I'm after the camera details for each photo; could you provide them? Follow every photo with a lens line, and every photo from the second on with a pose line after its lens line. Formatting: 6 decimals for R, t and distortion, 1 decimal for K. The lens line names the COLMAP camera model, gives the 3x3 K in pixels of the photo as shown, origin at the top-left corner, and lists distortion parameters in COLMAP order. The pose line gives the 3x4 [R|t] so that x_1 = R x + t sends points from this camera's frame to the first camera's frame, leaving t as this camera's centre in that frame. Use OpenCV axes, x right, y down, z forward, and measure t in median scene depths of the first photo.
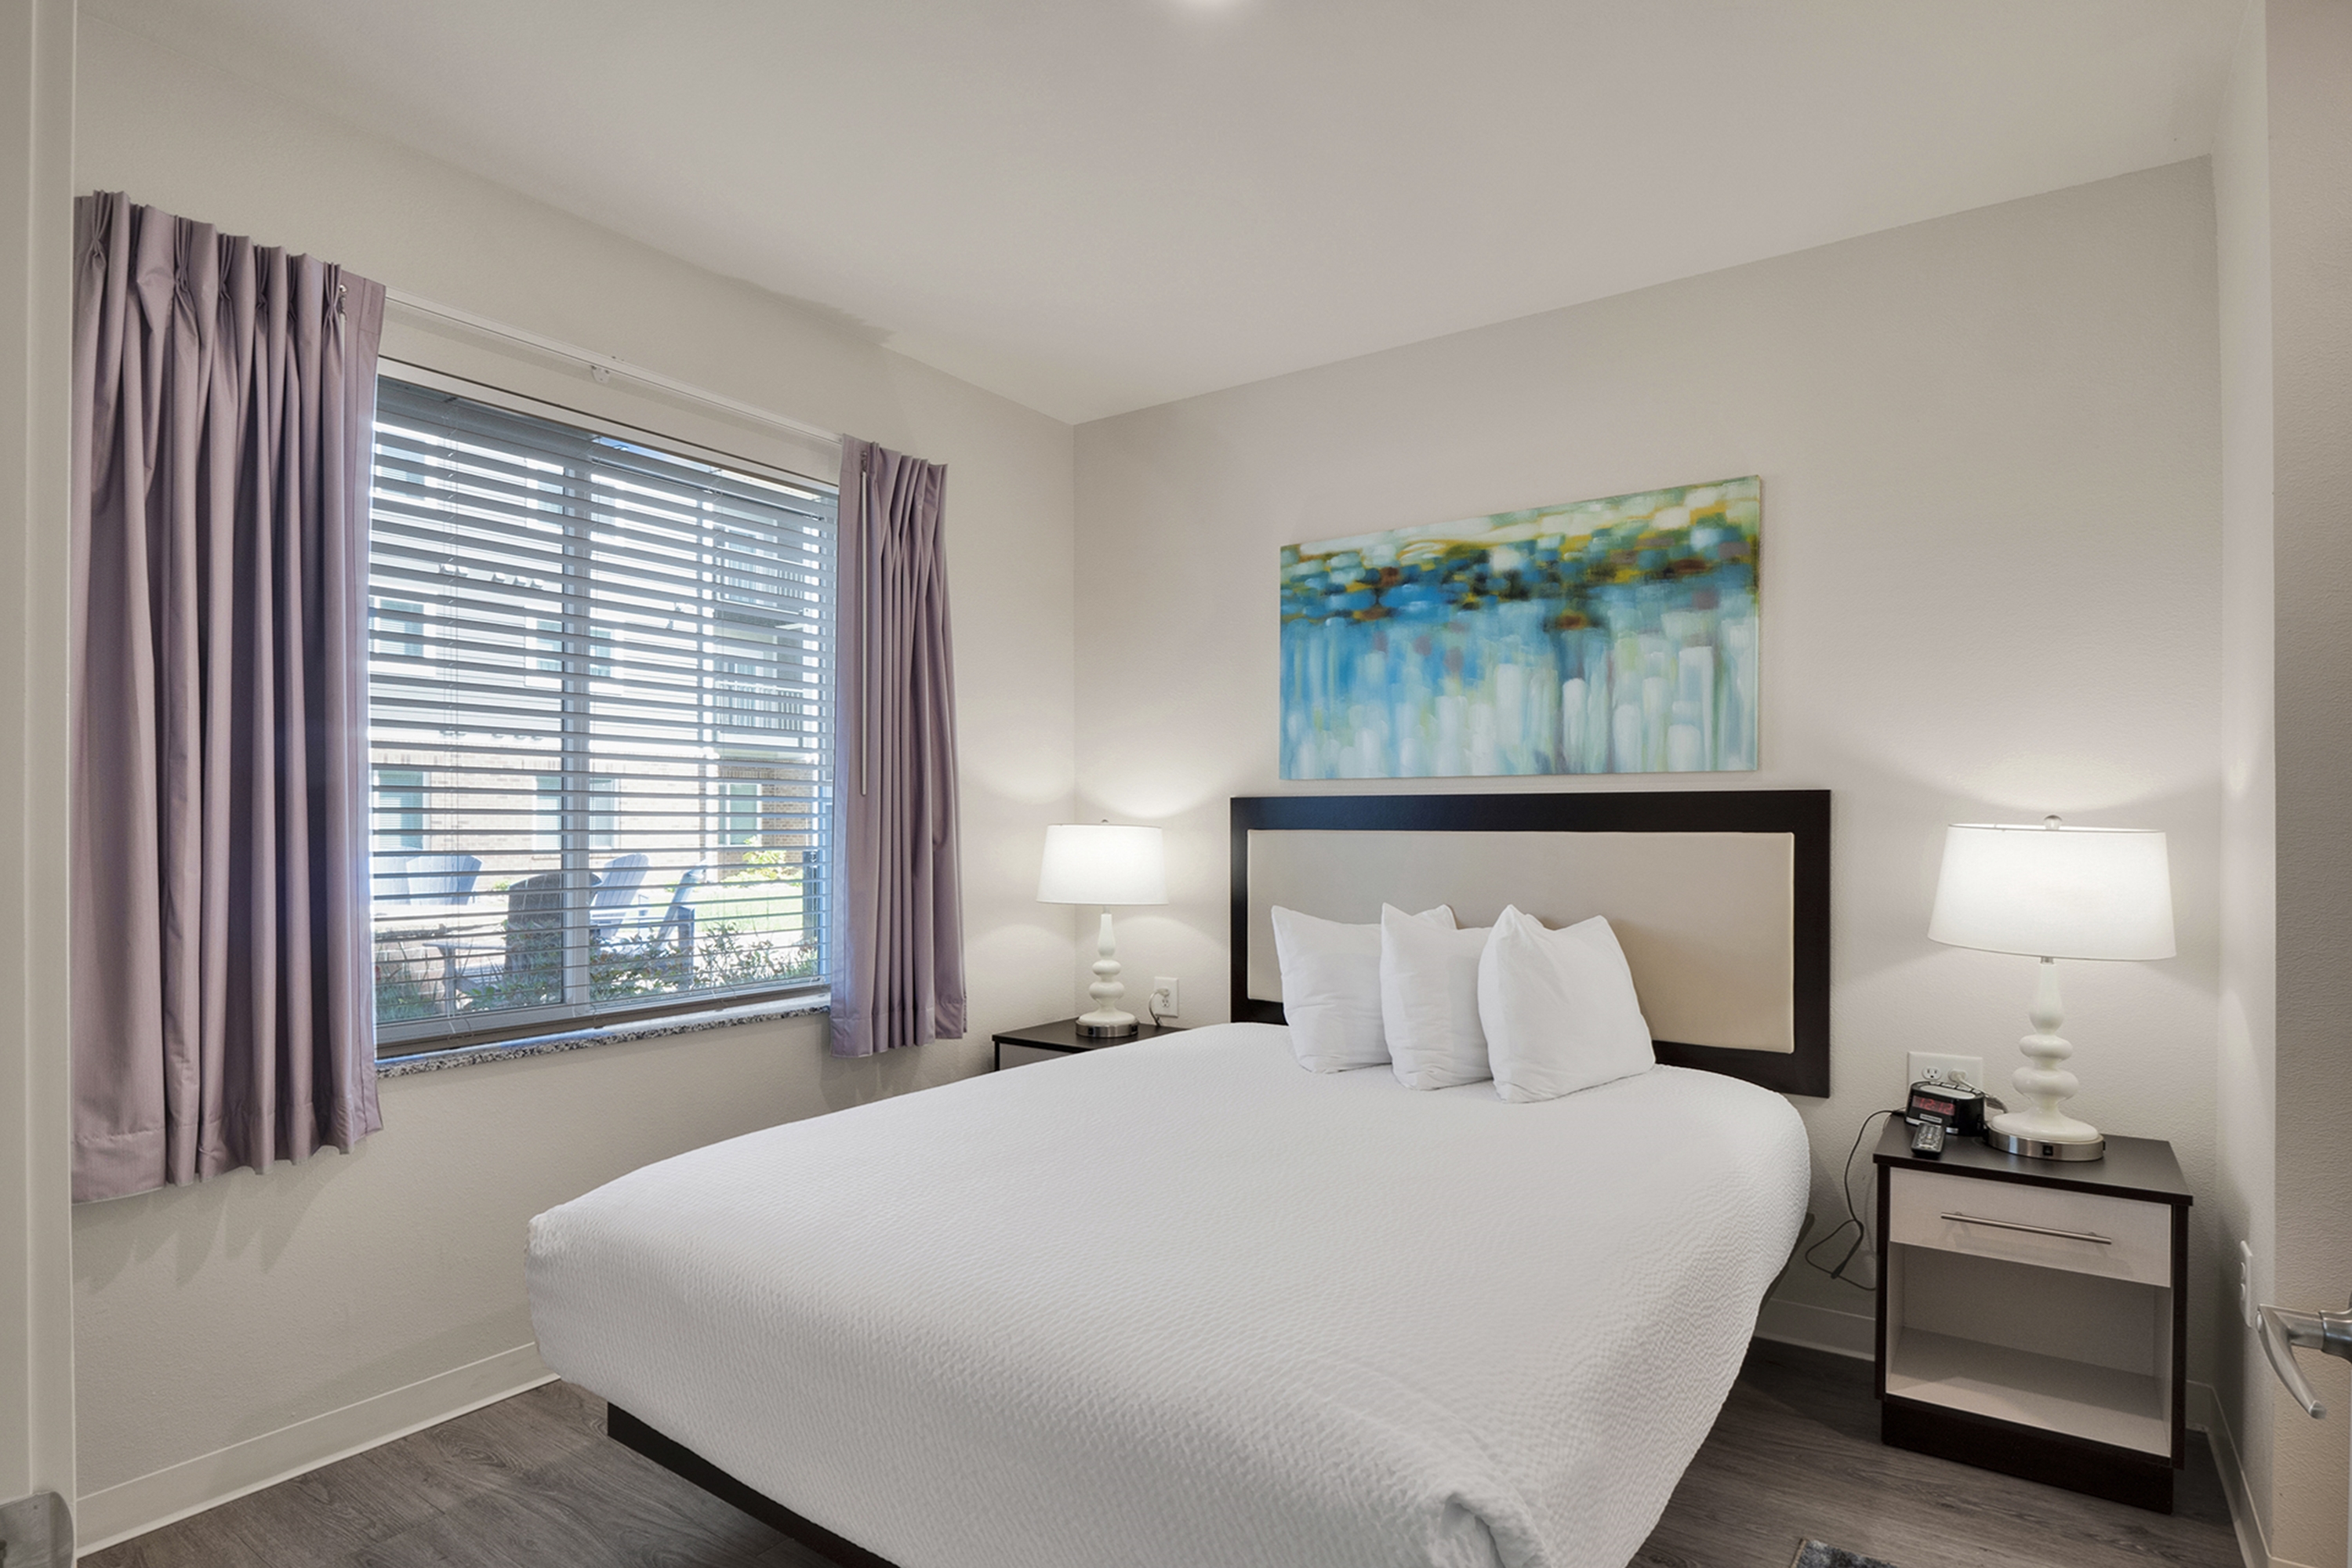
lens RADIAL K [[1241.5, 0, 1184.3], [0, 1241.5, 827.5], [0, 0, 1]] dist [0.001813, 0.000042]
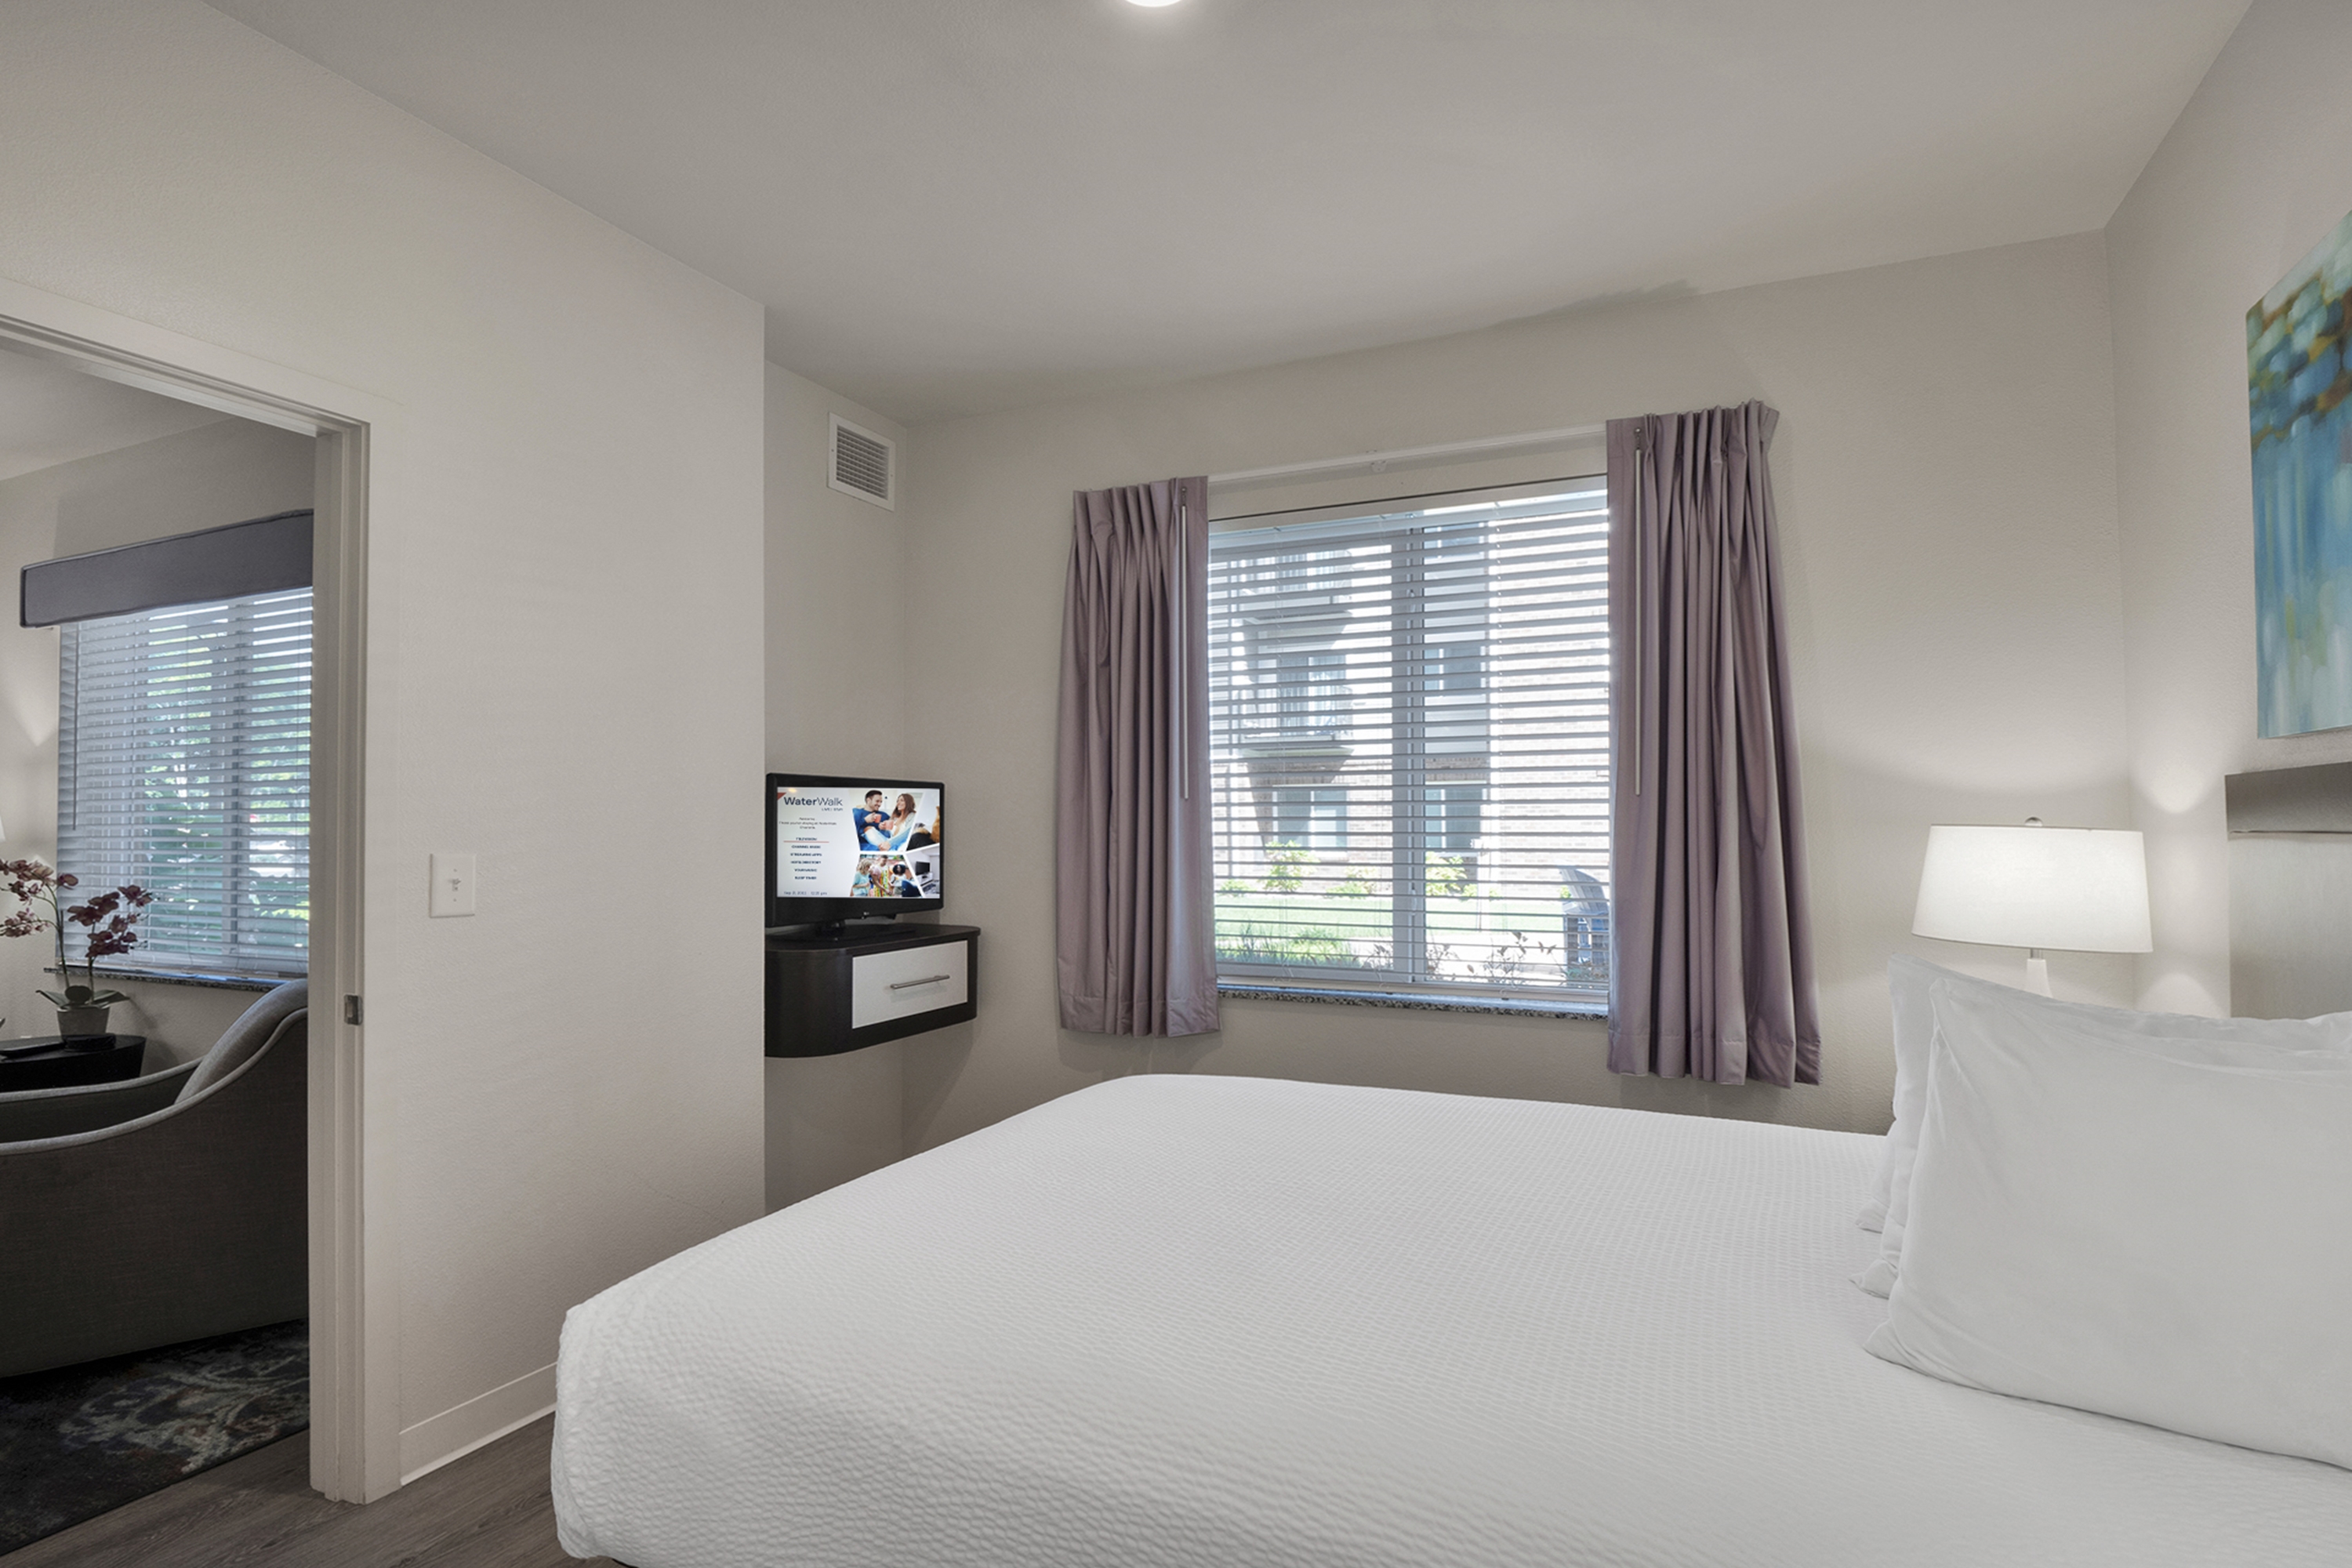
lens RADIAL K [[1241.5, 0, 1184.3], [0, 1241.5, 827.5], [0, 0, 1]] dist [0.001813, 0.000042]
pose [[0.175628, -0.005581, -0.984441, 0.605570], [0.001868, 0.999984, -0.005336, 0.002969], [0.984455, -0.000902, 0.175635, 0.501820]]
